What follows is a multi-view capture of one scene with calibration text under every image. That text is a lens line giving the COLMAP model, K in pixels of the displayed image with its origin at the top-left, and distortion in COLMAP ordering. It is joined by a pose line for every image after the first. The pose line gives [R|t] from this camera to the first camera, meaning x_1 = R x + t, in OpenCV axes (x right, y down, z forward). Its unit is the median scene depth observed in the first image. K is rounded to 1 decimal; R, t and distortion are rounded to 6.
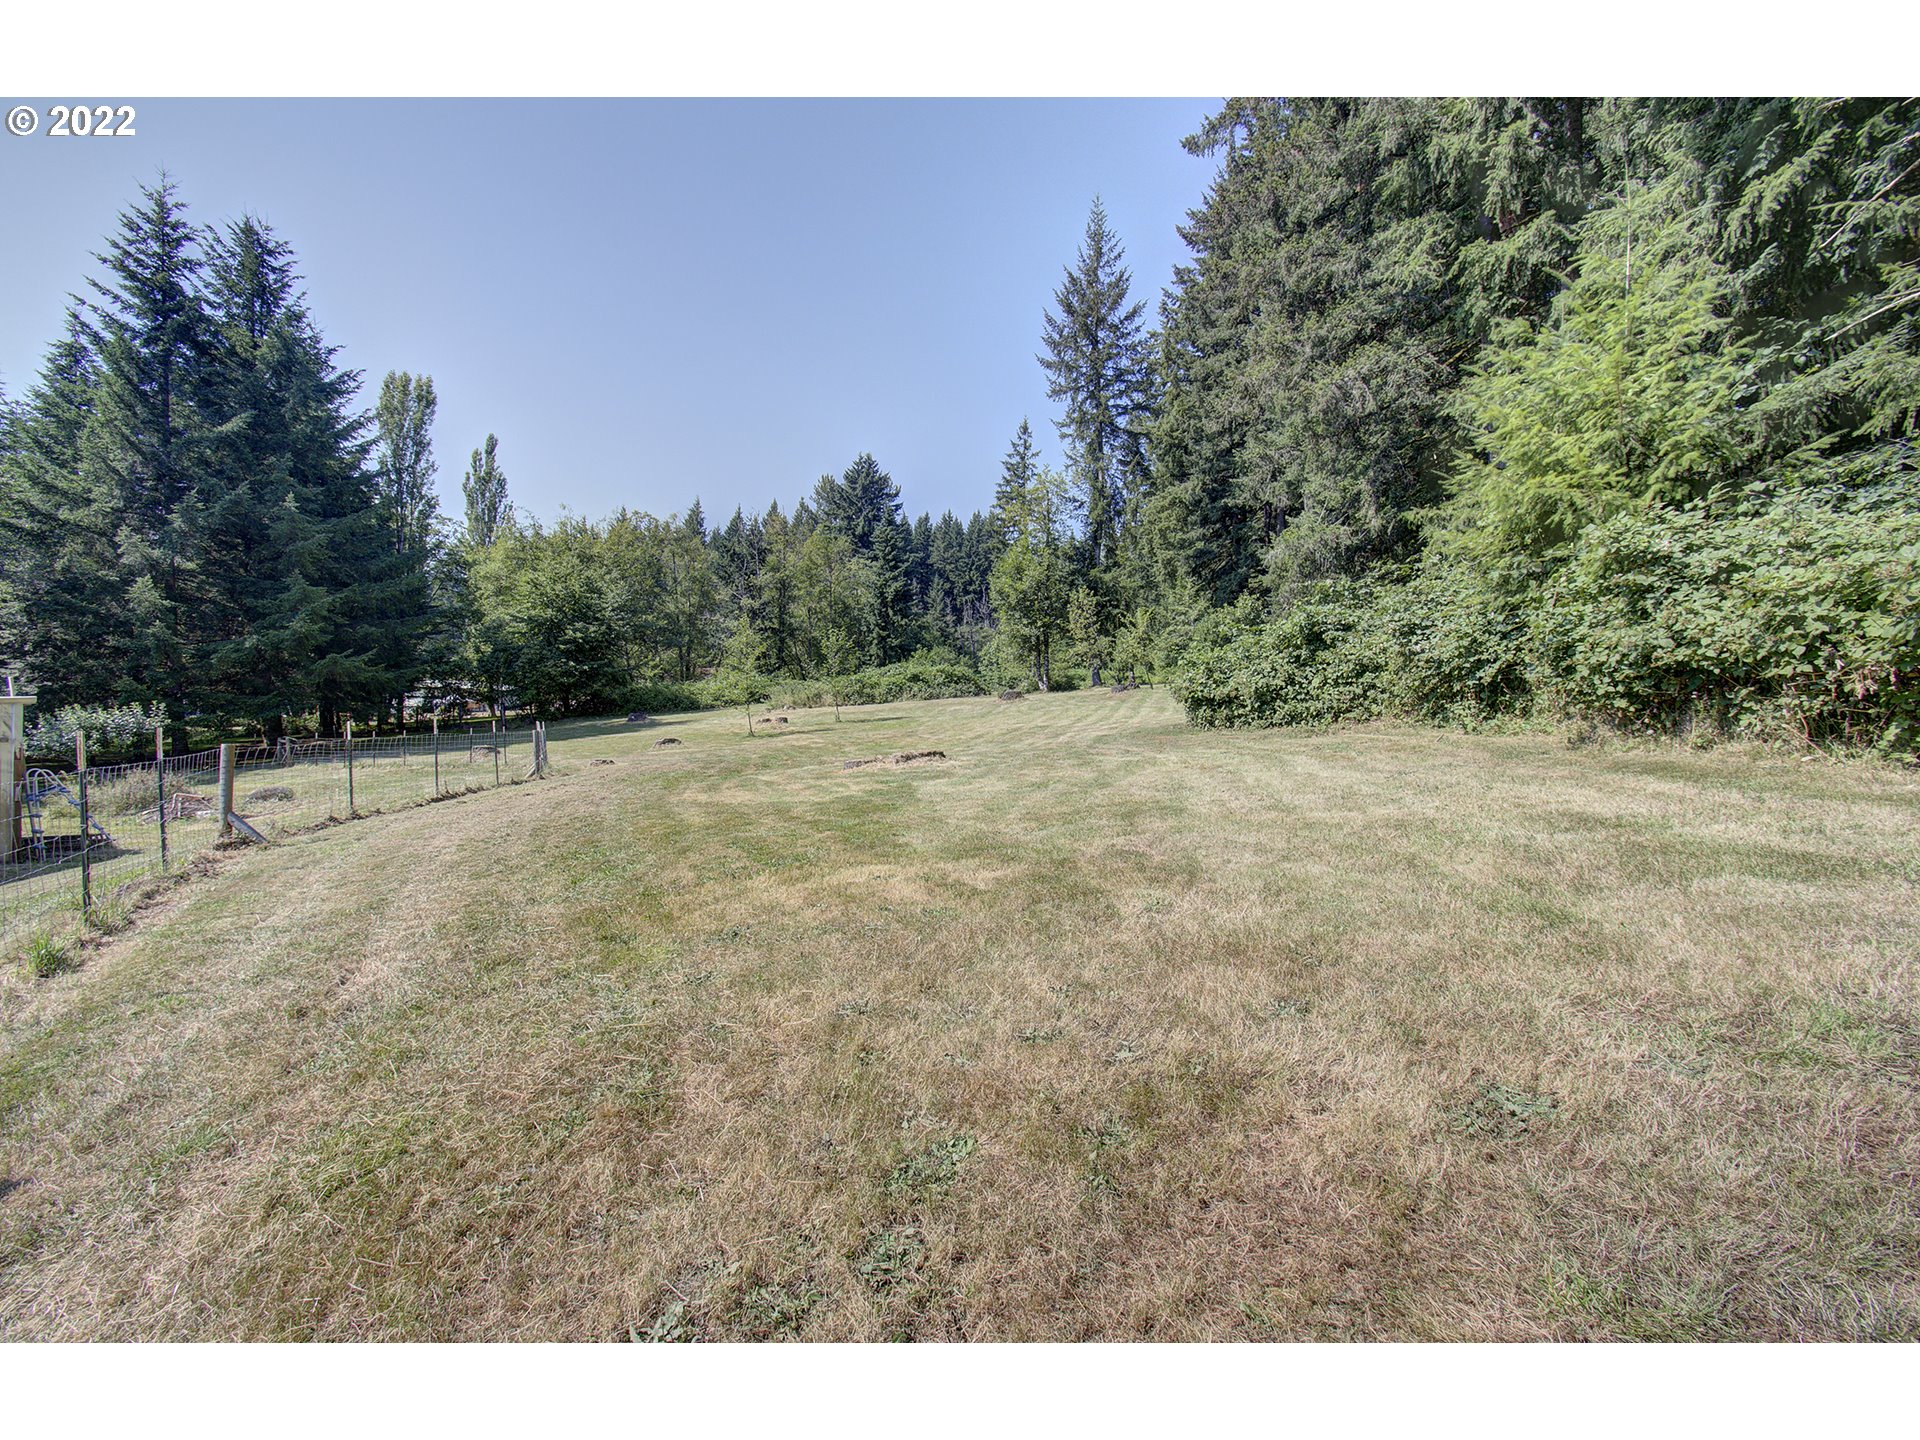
lens RADIAL K [[836.5, 0, 949.5], [0, 836.5, 728.8], [0, 0, 1]] dist [-0.001924, 0.000445]
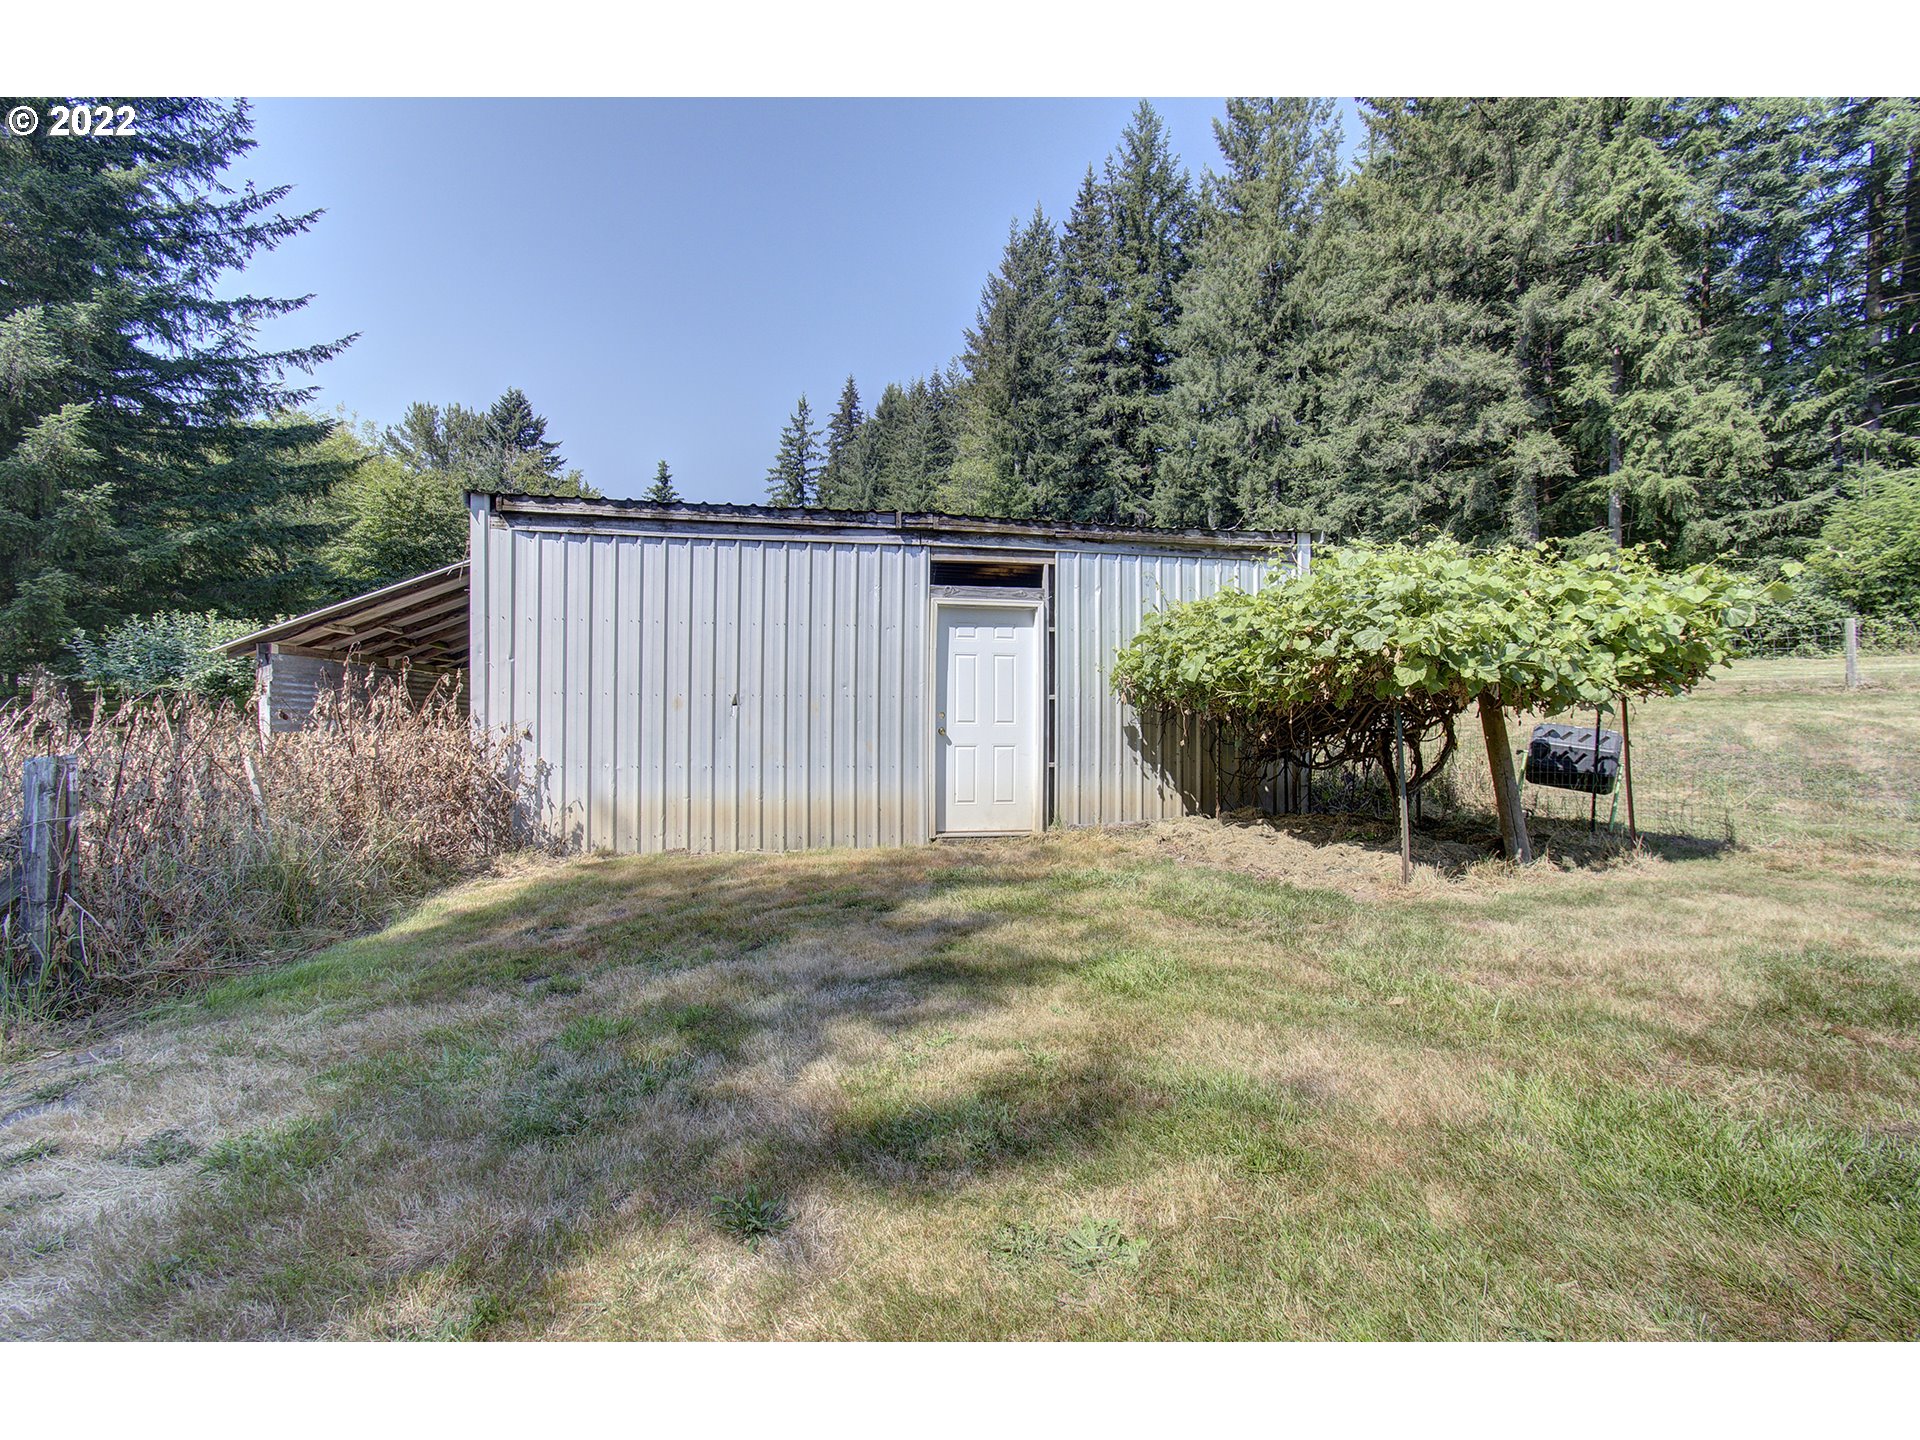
lens RADIAL K [[843.3, 0, 983.7], [0, 843.3, 704.6], [0, 0, 1]] dist [0.003011, 0.003783]
pose [[0.835145, 0.001973, 0.550027, -1.254508], [0.011076, 0.999730, -0.020405, 0.078898], [-0.549919, 0.023133, 0.834898, 0.242267]]
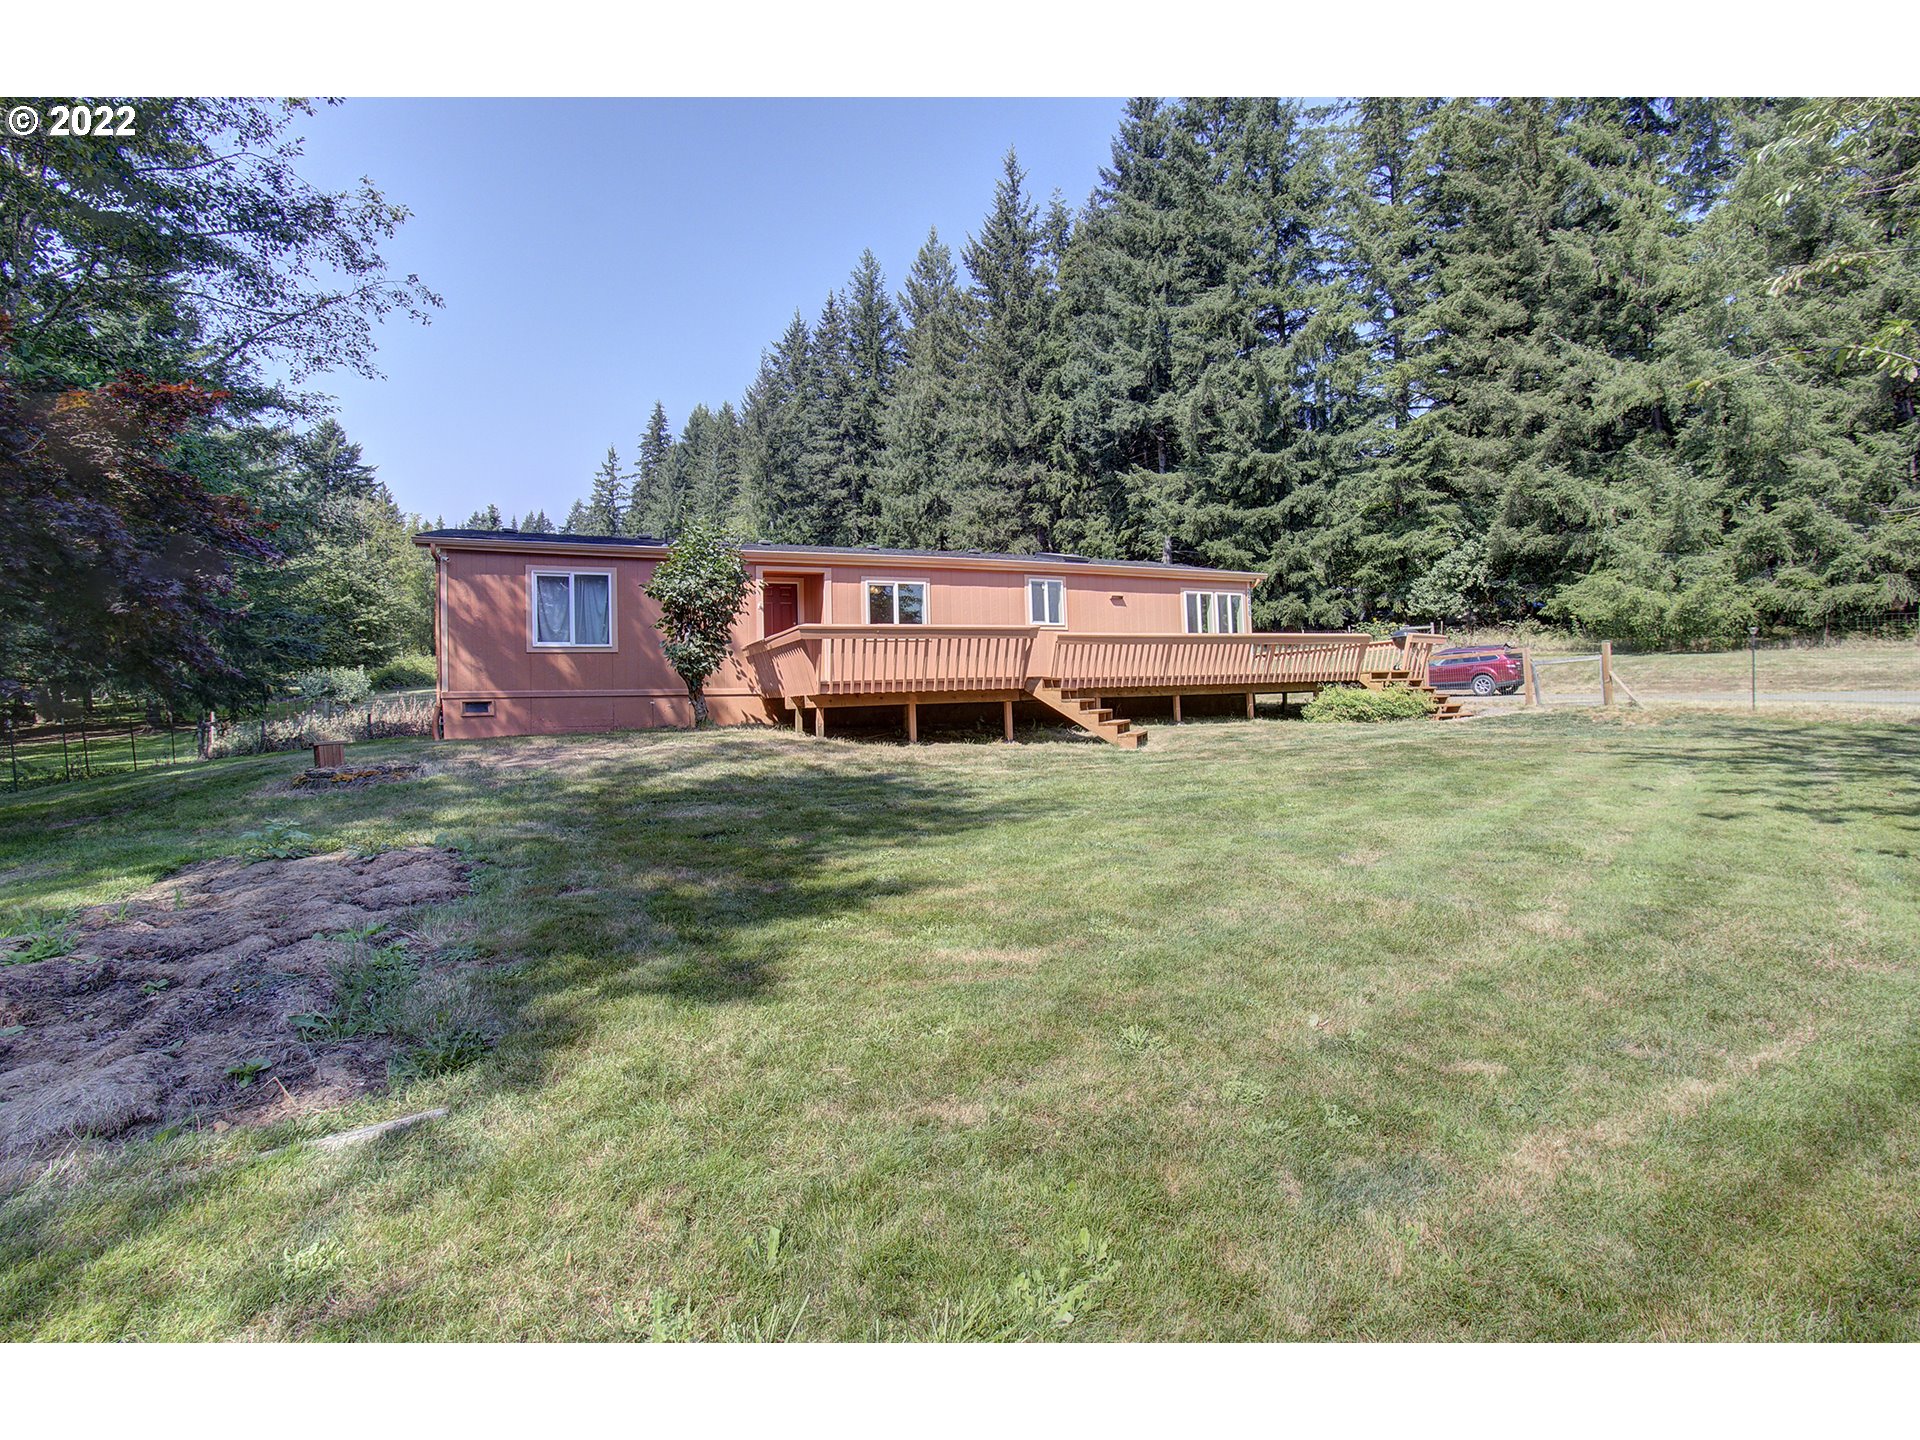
lens RADIAL K [[843.3, 0, 971.0], [0, 843.3, 710.3], [0, 0, 1]] dist [0.003011, 0.003783]
pose [[0.727012, -0.034592, 0.685752, -1.722668], [0.040674, 0.999146, 0.007280, 0.132362], [-0.685419, 0.022600, 0.727798, -1.072976]]
